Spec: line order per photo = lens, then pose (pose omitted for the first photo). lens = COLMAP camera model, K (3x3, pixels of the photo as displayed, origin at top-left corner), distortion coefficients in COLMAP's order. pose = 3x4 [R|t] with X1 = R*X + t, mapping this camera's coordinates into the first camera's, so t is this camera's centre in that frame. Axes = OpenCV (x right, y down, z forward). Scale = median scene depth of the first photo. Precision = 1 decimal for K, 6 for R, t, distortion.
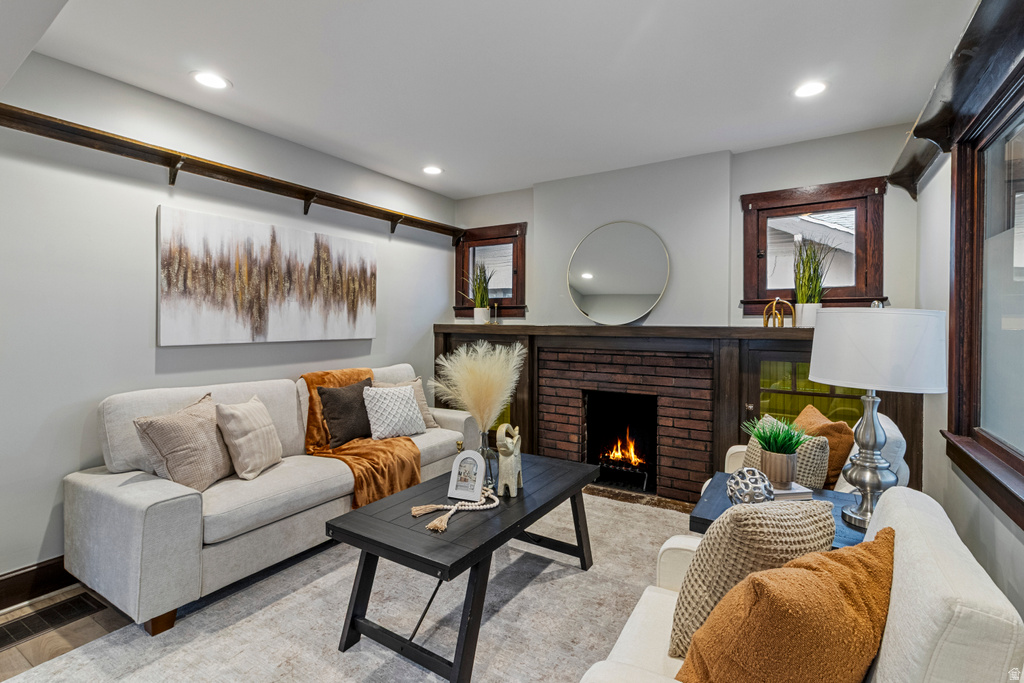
lens RADIAL K [[481.0, 0, 513.5], [0, 481.0, 320.1], [0, 0, 1]] dist [-0.002785, 0.001569]
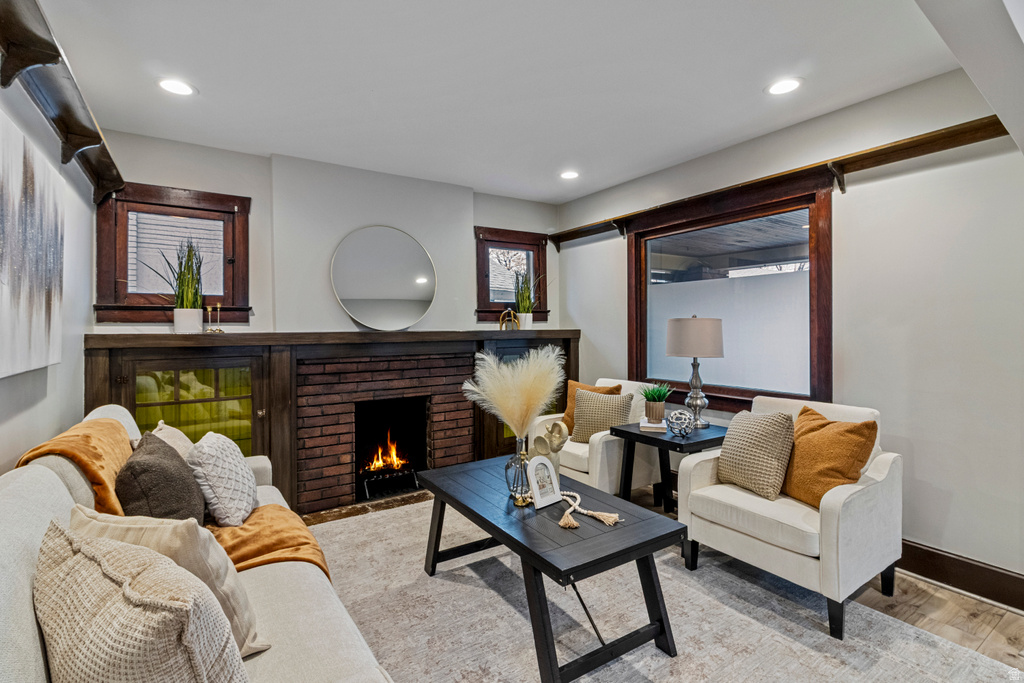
lens RADIAL K [[481.0, 0, 507.5], [0, 481.0, 321.4], [0, 0, 1]] dist [-0.002785, 0.001569]
pose [[0.415372, 0.003910, 0.909643, -0.574927], [0.005291, 0.999963, -0.006714, -0.000716], [-0.909636, 0.007602, 0.415336, 0.363692]]
